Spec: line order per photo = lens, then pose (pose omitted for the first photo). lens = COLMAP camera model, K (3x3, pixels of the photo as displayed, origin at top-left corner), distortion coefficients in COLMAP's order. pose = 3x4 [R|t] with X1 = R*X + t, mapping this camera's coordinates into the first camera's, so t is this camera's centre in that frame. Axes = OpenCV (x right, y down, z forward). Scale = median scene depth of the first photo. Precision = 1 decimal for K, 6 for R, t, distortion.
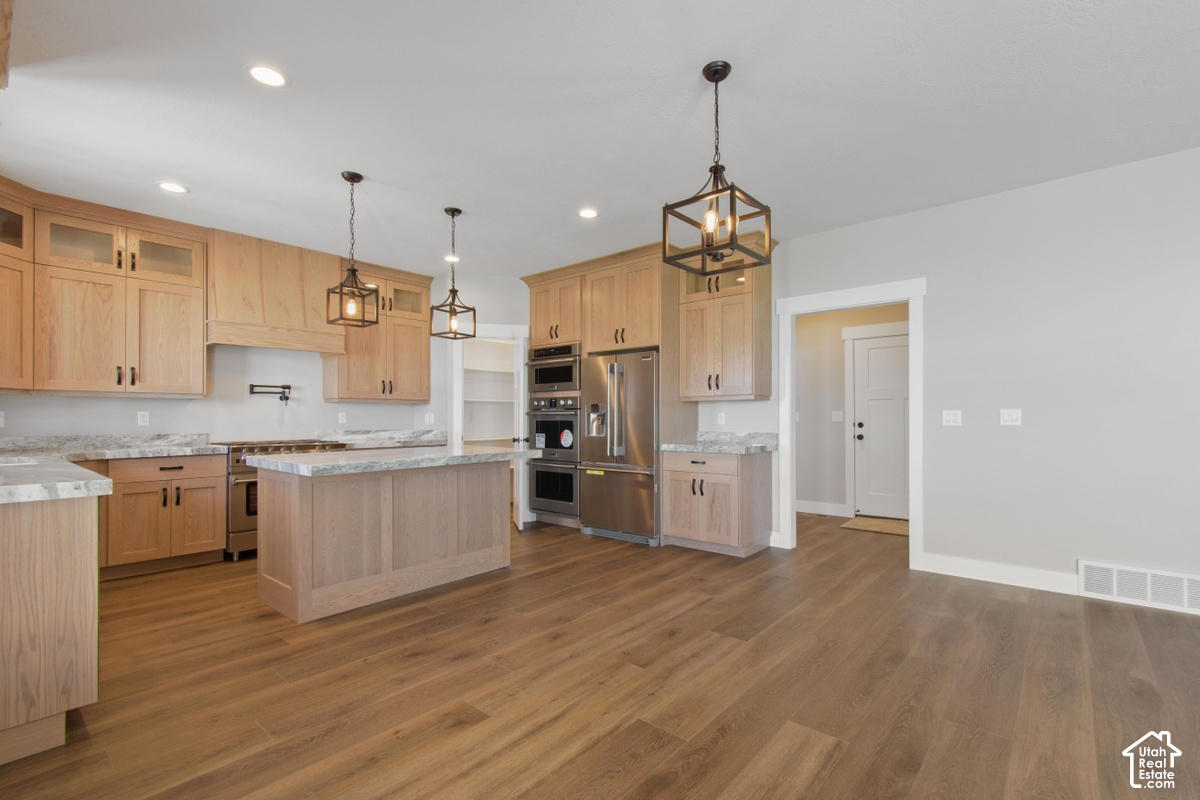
lens RADIAL K [[540.5, 0, 597.4], [0, 540.5, 417.3], [0, 0, 1]] dist [0.007926, -0.003116]
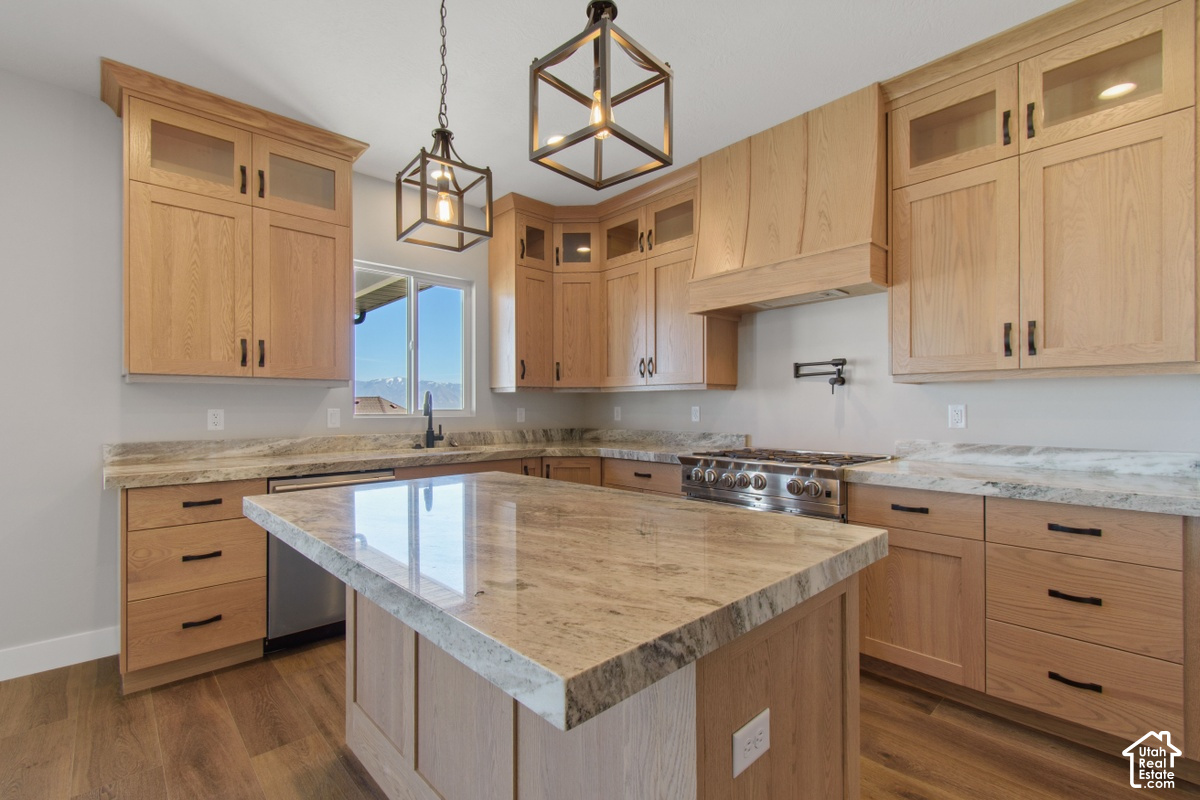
lens RADIAL K [[540.5, 0, 601.3], [0, 540.5, 408.2], [0, 0, 1]] dist [0.007926, -0.003116]
pose [[-0.108119, 0.003670, -0.994131, 0.037595], [0.003867, 0.999987, 0.003271, -0.009759], [0.994130, -0.003491, -0.108132, 0.860684]]
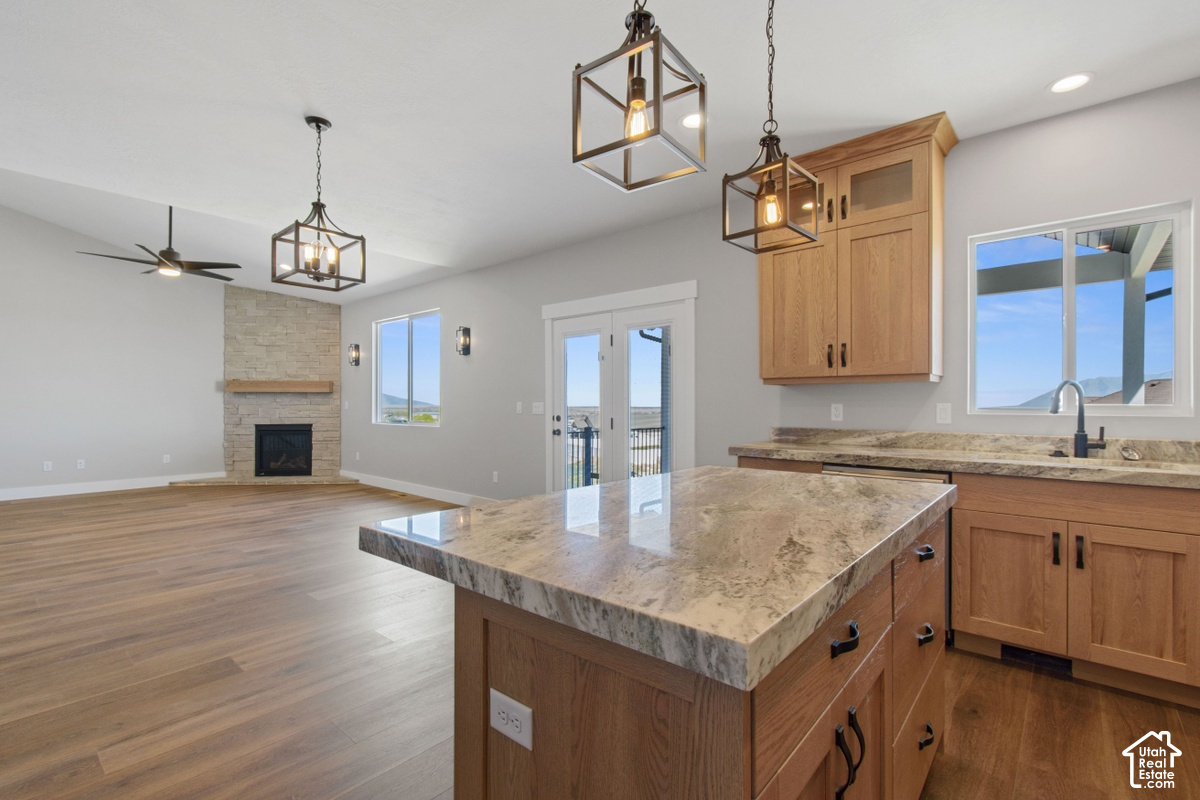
lens RADIAL K [[540.5, 0, 597.0], [0, 540.5, 404.5], [0, 0, 1]] dist [0.007926, -0.003116]
pose [[-0.999990, 0.001104, 0.004243, -0.197891], [0.001105, 0.999999, 0.000314, -0.007724], [-0.004242, 0.000318, -0.999991, 1.100360]]
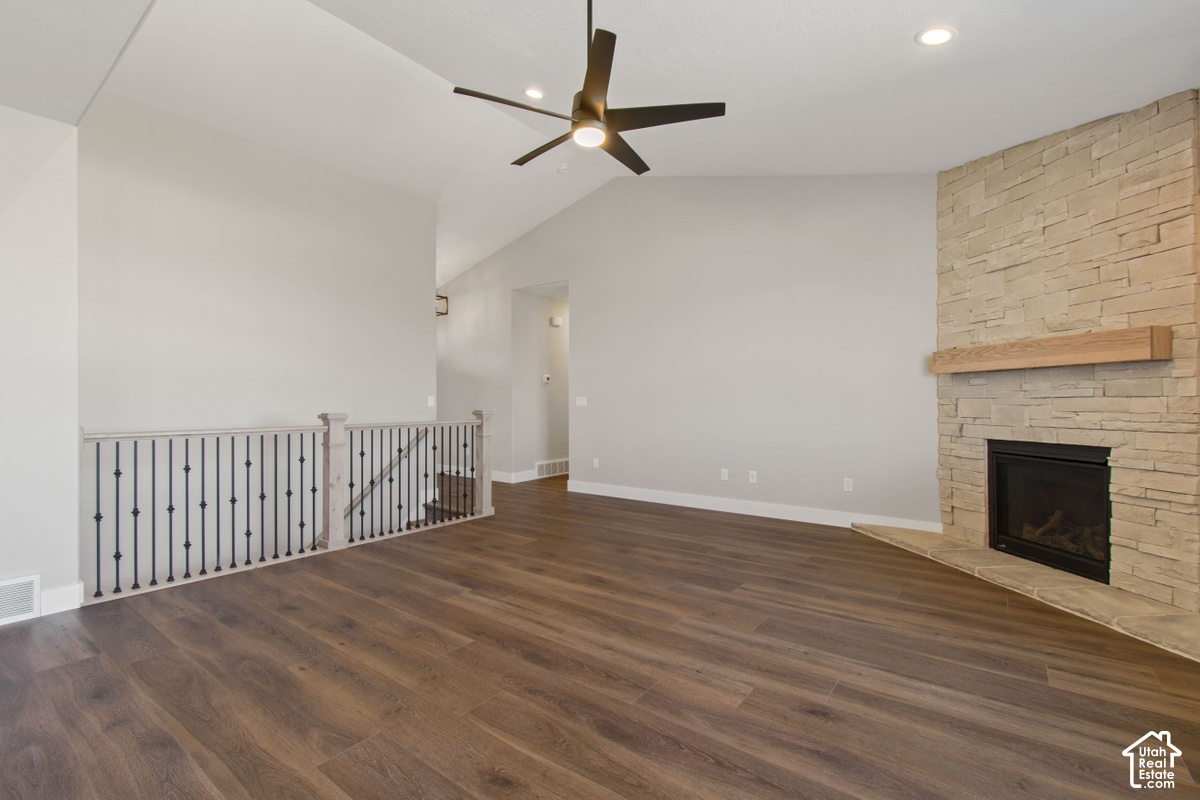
lens RADIAL K [[540.5, 0, 602.3], [0, 540.5, 395.3], [0, 0, 1]] dist [0.007926, -0.003116]
pose [[-0.071033, 0.013732, 0.997379, 0.115158], [0.002469, 0.999905, -0.013591, -0.001407], [-0.997471, 0.001497, -0.071060, 0.023288]]
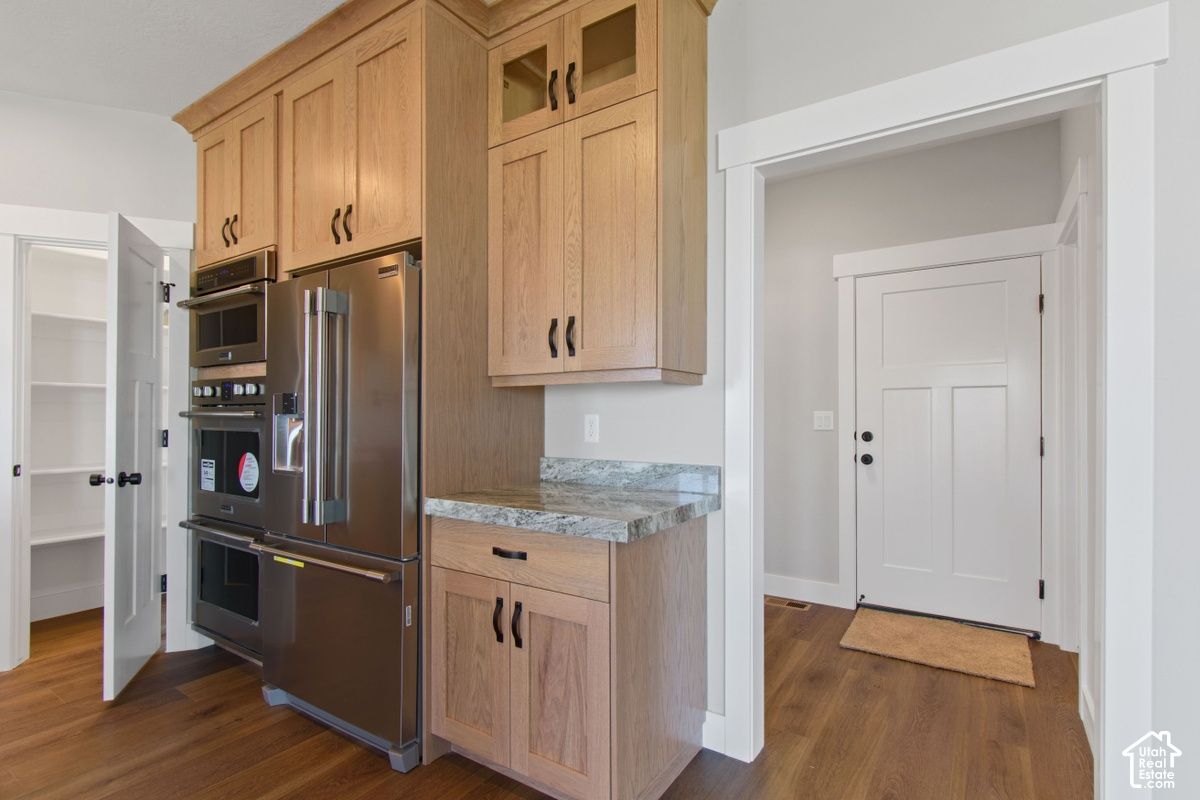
lens RADIAL K [[583.2, 0, 595.7], [0, 583.2, 416.3], [0, 0, 1]] dist [0.003654, -0.000893]
pose [[0.992144, 0.000589, 0.125099, 0.184668], [-0.001166, 0.999989, 0.004541, -0.009904], [-0.125095, -0.004651, 0.992134, 0.574460]]
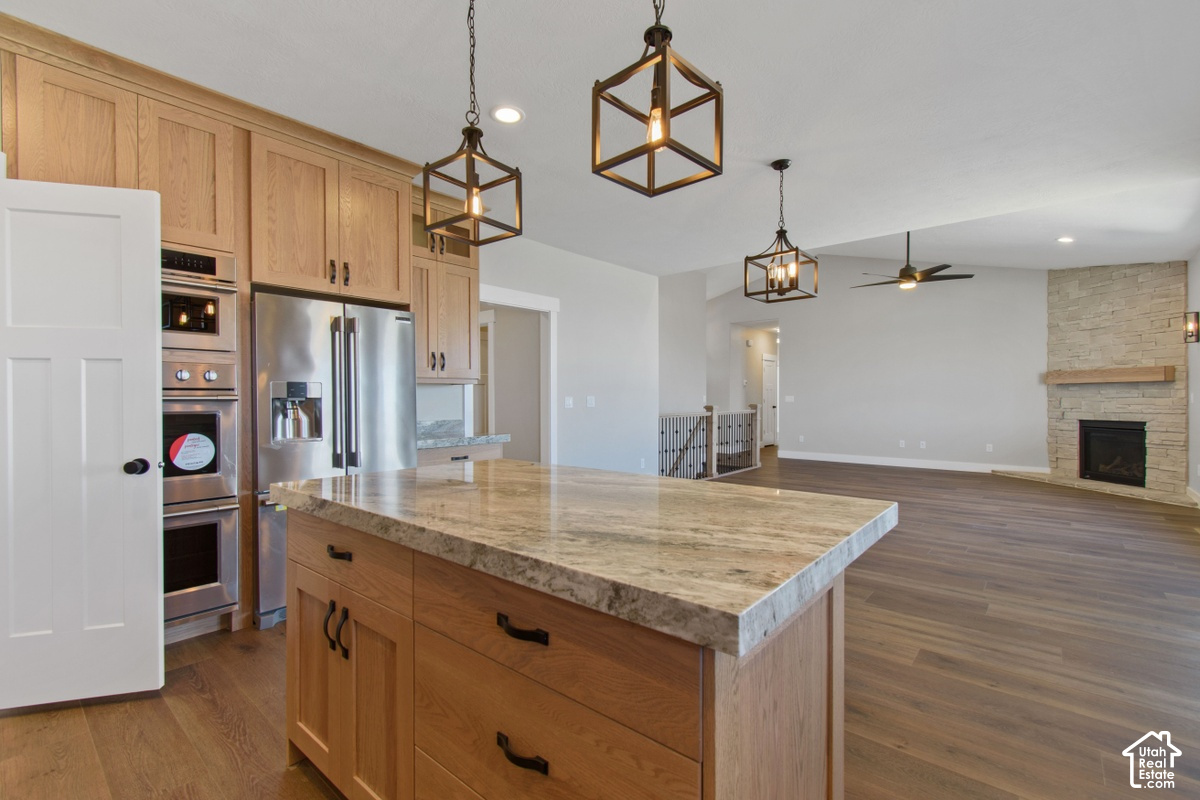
lens RADIAL K [[540.5, 0, 604.1], [0, 540.5, 395.9], [0, 0, 1]] dist [0.007926, -0.003116]
pose [[-0.019529, 0.005184, 0.999796, -0.612255], [0.002163, 0.999984, -0.005142, -0.007134], [-0.999807, 0.002063, -0.019540, 0.753846]]
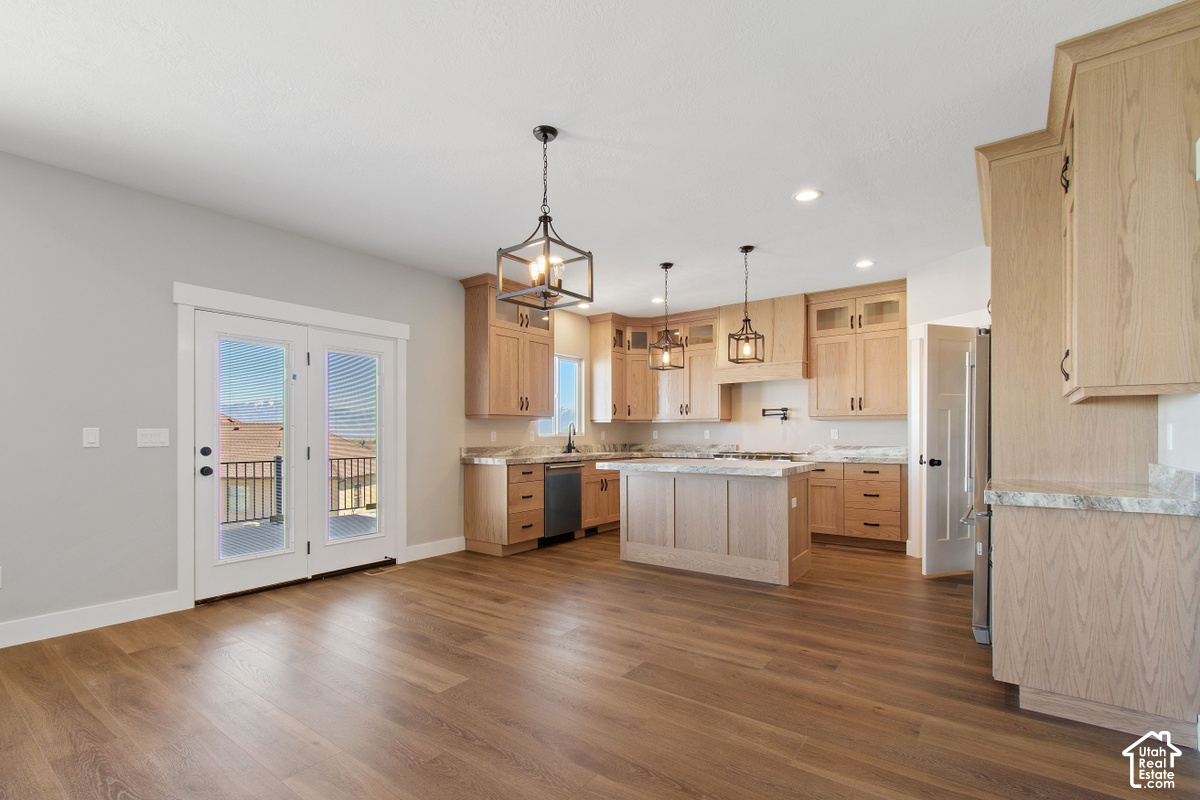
lens RADIAL K [[540.5, 0, 602.8], [0, 540.5, 439.6], [0, 0, 1]] dist [0.007926, -0.003116]
pose [[0.073504, 0.011536, -0.997228, 0.688300], [0.004332, 0.999920, 0.011887, -0.002973], [0.997286, -0.005193, 0.073448, 0.519772]]
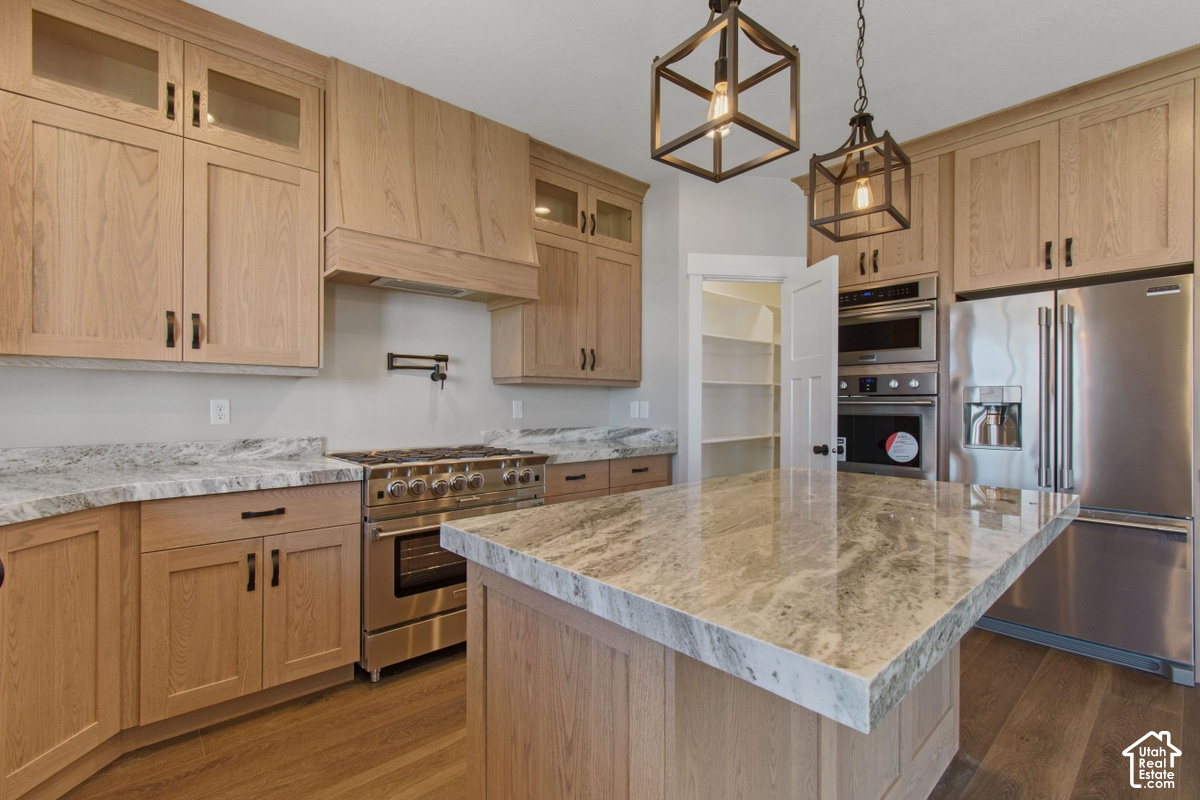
lens RADIAL K [[540.5, 0, 595.5], [0, 540.5, 404.1], [0, 0, 1]] dist [0.007926, -0.003116]
pose [[0.991803, 0.002782, -0.127743, -0.349499], [-0.002512, 0.999994, 0.002278, -0.007451], [0.127748, -0.001939, 0.991805, 0.454444]]
